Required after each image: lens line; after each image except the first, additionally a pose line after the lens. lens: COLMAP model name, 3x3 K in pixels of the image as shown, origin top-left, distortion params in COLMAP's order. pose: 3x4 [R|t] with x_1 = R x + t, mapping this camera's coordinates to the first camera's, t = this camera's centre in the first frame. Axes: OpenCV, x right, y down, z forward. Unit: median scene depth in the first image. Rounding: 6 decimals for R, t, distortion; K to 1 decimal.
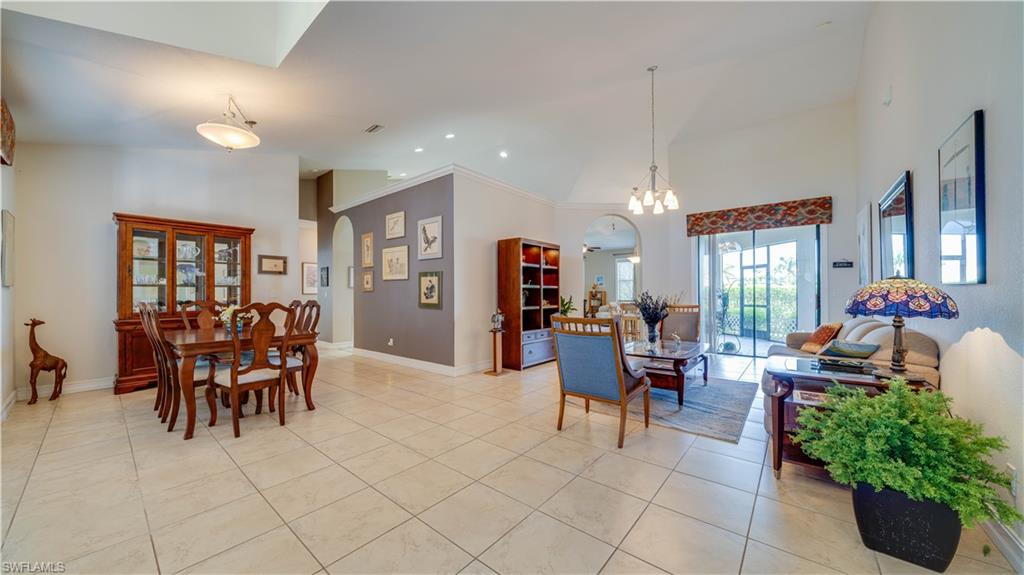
lens RADIAL K [[351.3, 0, 512.8], [0, 351.3, 292.8], [0, 0, 1]] dist [-0.000556, -0.000053]
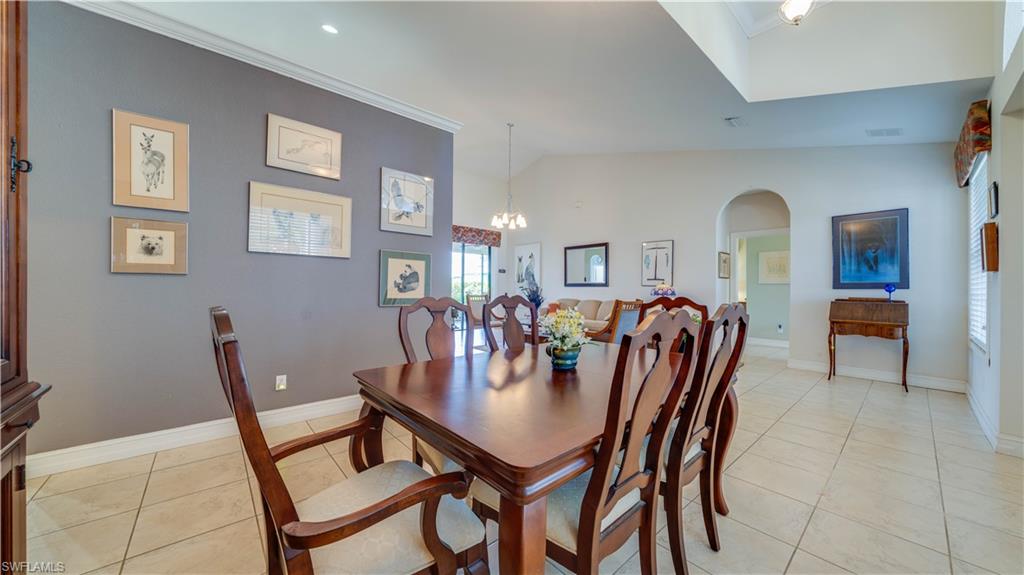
lens RADIAL K [[345.6, 0, 512.0], [0, 345.6, 287.5], [0, 0, 1]] dist [0.000384, 0.000023]
pose [[0.159334, 0.002836, 0.987221, -0.861020], [-0.019843, 0.999803, 0.000330, 0.004266], [-0.987025, -0.019642, 0.159359, 0.687255]]
